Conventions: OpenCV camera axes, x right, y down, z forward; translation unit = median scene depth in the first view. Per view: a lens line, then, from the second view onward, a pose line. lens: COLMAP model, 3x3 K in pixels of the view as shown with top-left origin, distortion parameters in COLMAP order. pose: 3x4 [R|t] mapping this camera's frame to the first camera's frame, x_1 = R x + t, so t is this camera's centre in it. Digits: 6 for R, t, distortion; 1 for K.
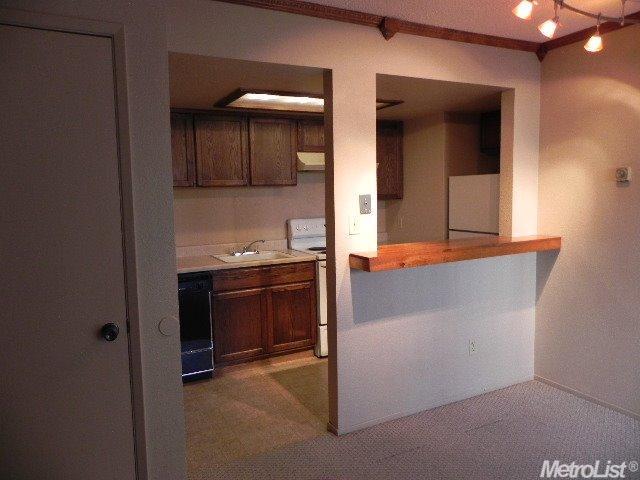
lens RADIAL K [[476.1, 0, 321.7], [0, 476.1, 231.8], [0, 0, 1]] dist [-0.011871, 0.002011]
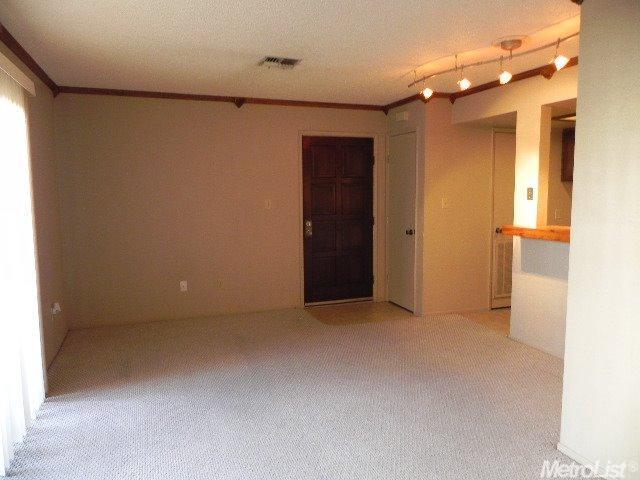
lens RADIAL K [[476.1, 0, 321.7], [0, 476.1, 231.8], [0, 0, 1]] dist [-0.011871, 0.002011]
pose [[-0.119611, 0.110893, -0.986608, 1.638885], [-0.078923, 0.989536, 0.120791, -0.068162], [0.989679, 0.092314, -0.109607, 0.510084]]
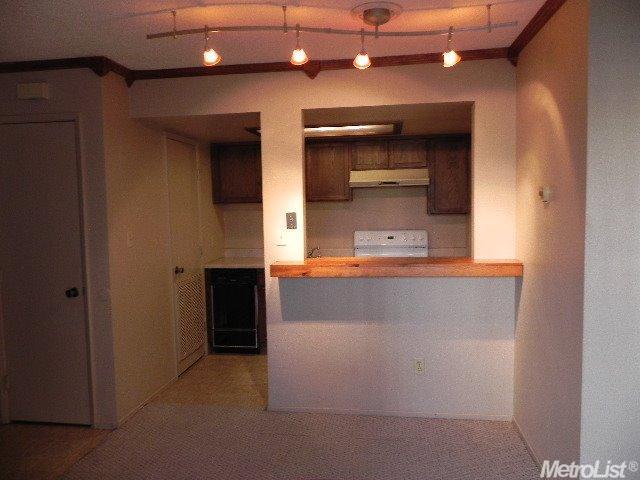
lens RADIAL K [[476.1, 0, 321.7], [0, 476.1, 231.8], [0, 0, 1]] dist [-0.011871, 0.002011]
pose [[0.819464, 0.040324, -0.571710, 0.814279], [-0.047631, 0.998863, 0.002180, -0.035916], [0.571147, 0.025445, 0.820453, 0.070884]]
